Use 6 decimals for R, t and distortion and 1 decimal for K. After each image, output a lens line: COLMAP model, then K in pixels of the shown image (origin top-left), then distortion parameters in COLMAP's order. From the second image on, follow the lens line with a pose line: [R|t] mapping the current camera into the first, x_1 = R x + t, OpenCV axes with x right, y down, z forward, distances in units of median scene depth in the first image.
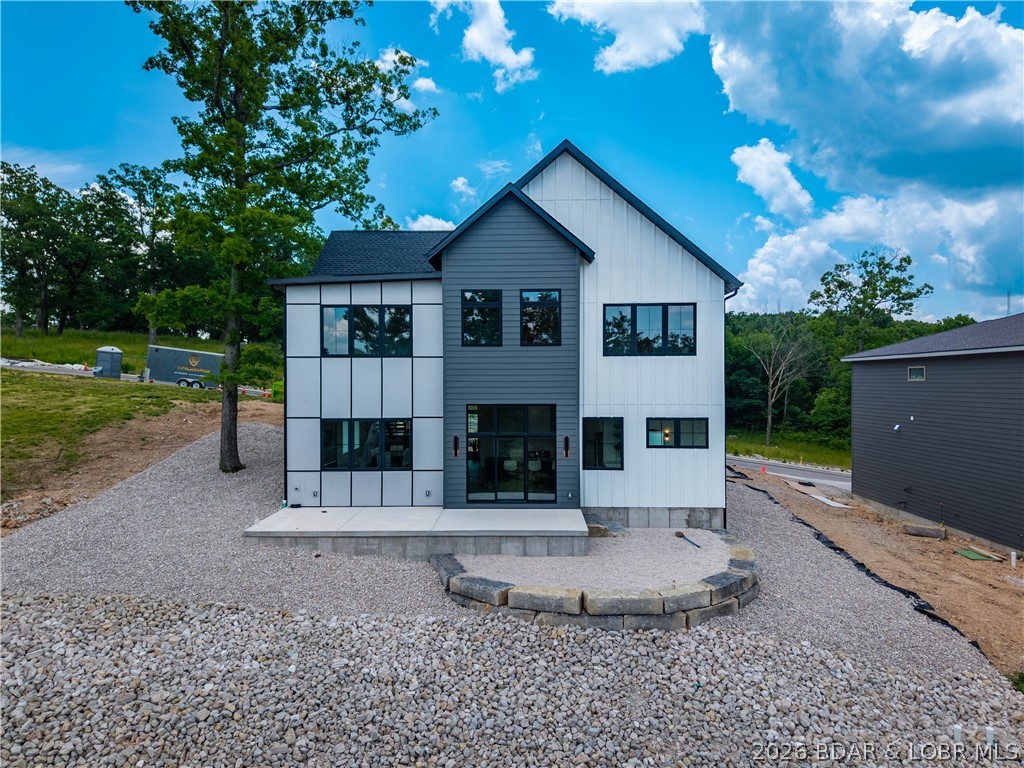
lens RADIAL K [[691.0, 0, 512.0], [0, 691.0, 384.0], [0, 0, 1]] dist [0.026957, -0.000798]
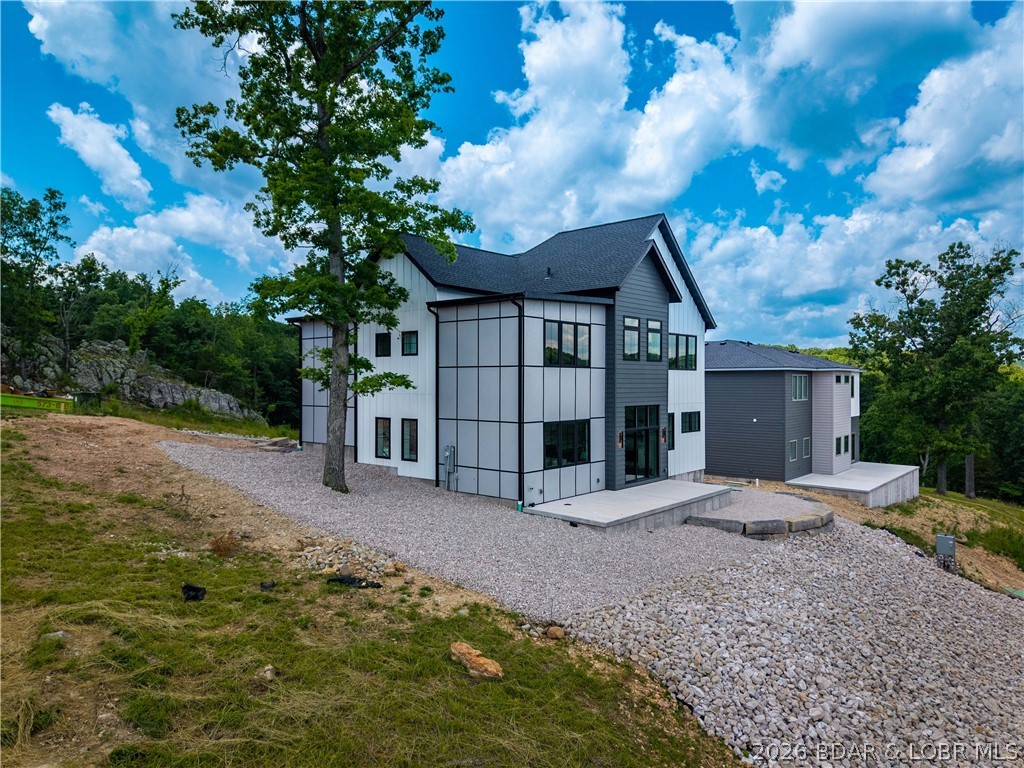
lens RADIAL K [[695.1, 0, 512.0], [0, 695.1, 384.0], [0, 0, 1]] dist [0.144286, 0.000623]
pose [[0.635941, 0.000409, 0.771737, -1.164158], [0.001806, 0.999996, -0.002019, -0.009412], [-0.771735, 0.002678, 0.635938, 0.337613]]
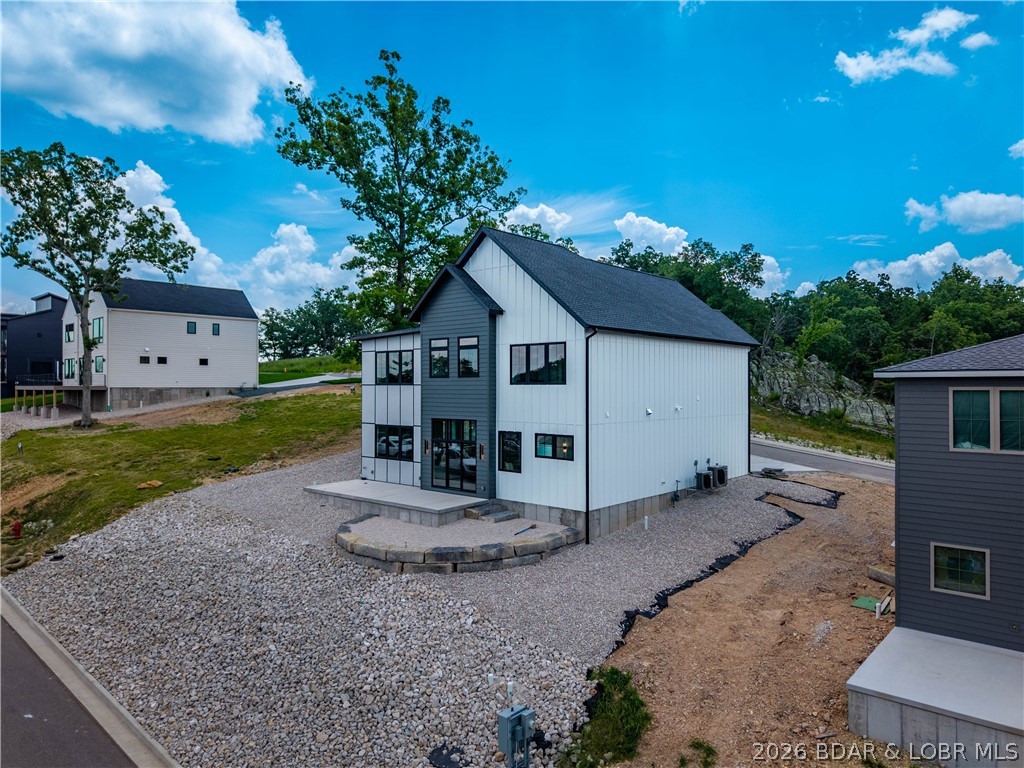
lens RADIAL K [[695.1, 0, 512.0], [0, 695.1, 384.0], [0, 0, 1]] dist [0.144286, 0.000623]
pose [[0.759142, -0.000283, -0.650924, 0.991077], [-0.004667, 0.999972, -0.005878, -0.033732], [0.650908, 0.007500, 0.759120, 0.002470]]
